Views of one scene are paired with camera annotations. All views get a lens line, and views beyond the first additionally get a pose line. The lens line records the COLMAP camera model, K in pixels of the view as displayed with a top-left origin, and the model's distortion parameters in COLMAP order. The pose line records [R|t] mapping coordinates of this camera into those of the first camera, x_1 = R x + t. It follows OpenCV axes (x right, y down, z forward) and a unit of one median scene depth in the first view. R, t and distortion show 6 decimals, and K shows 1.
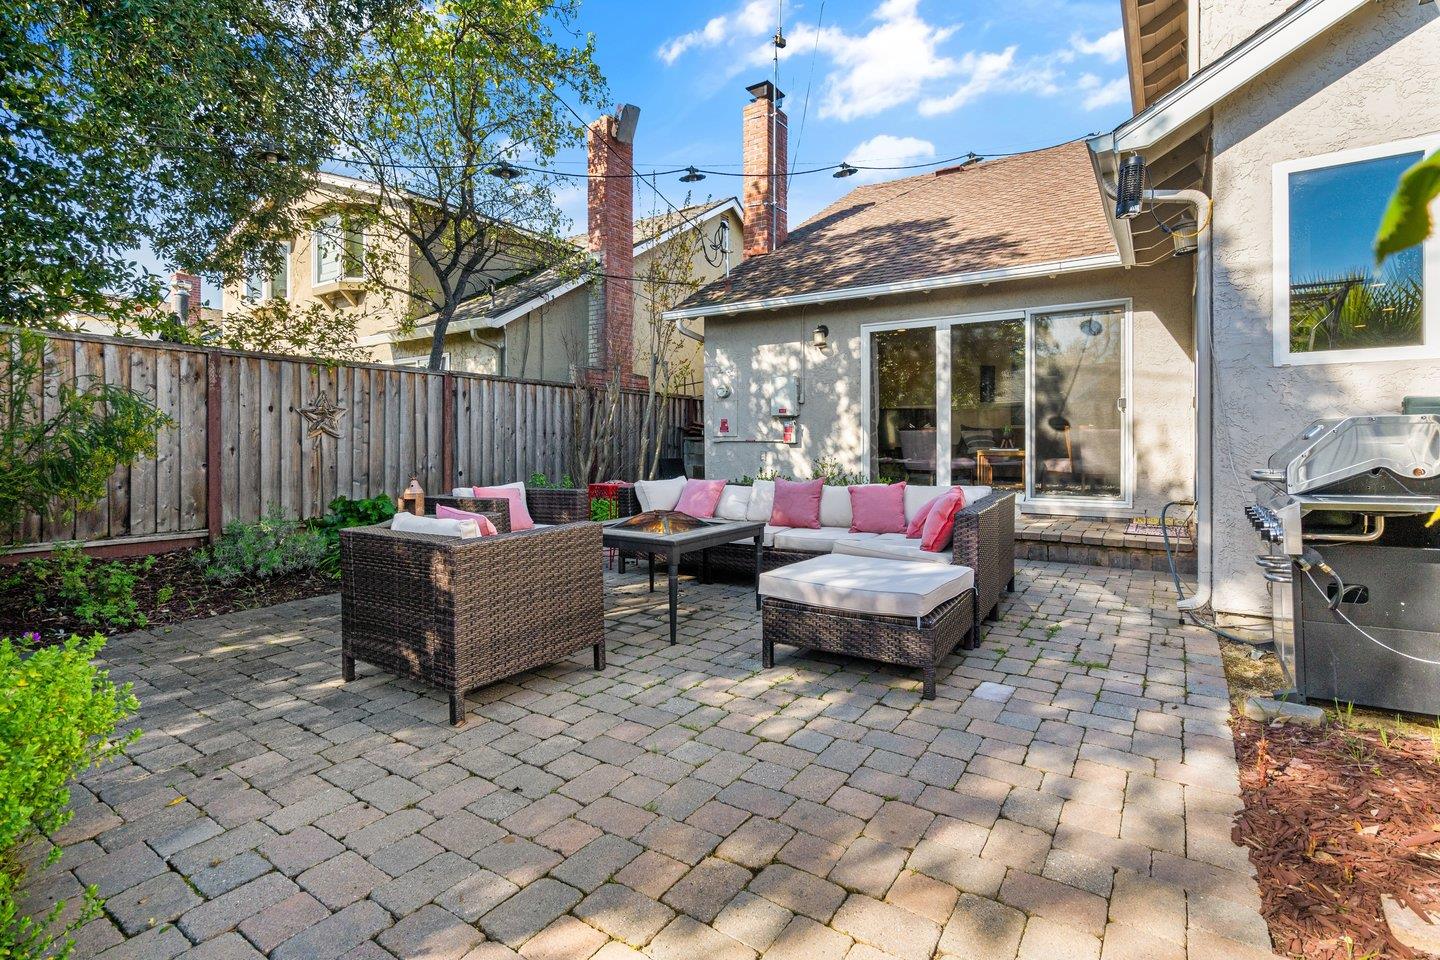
lens RADIAL K [[669.1, 0, 716.6], [0, 669.1, 446.7], [0, 0, 1]] dist [-0.002778, -0.000059]
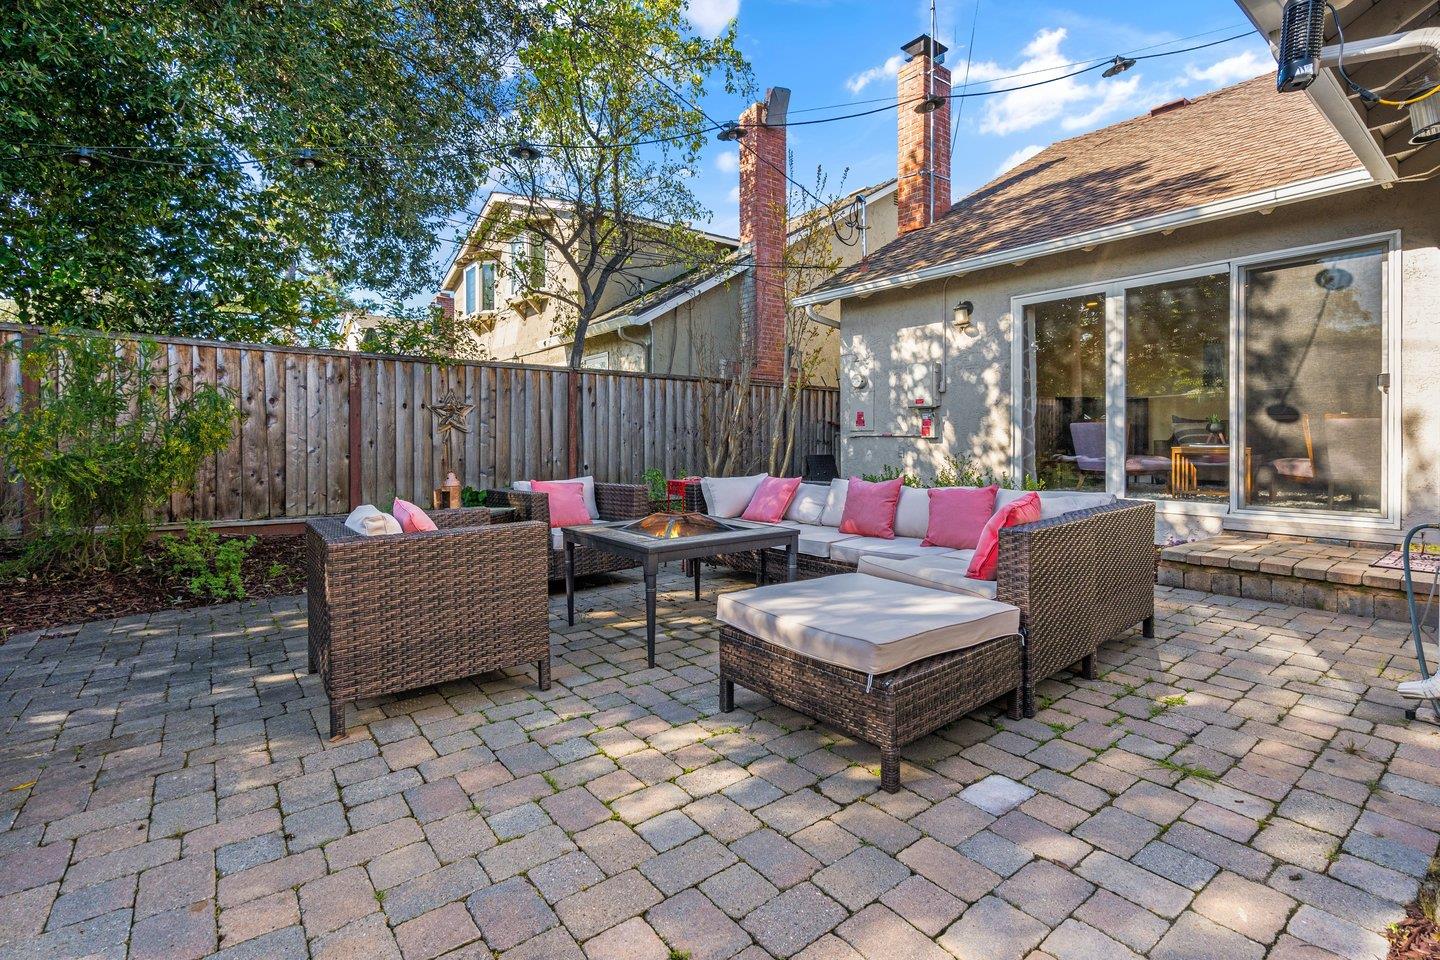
lens RADIAL K [[661.5, 0, 720.3], [0, 661.5, 446.2], [0, 0, 1]] dist [-0.001606, 0.000239]
pose [[0.951468, 0.004294, -0.307718, 0.143771], [-0.003094, 0.999986, 0.004387, 0.002883], [0.307733, -0.003223, 0.951467, 0.109184]]
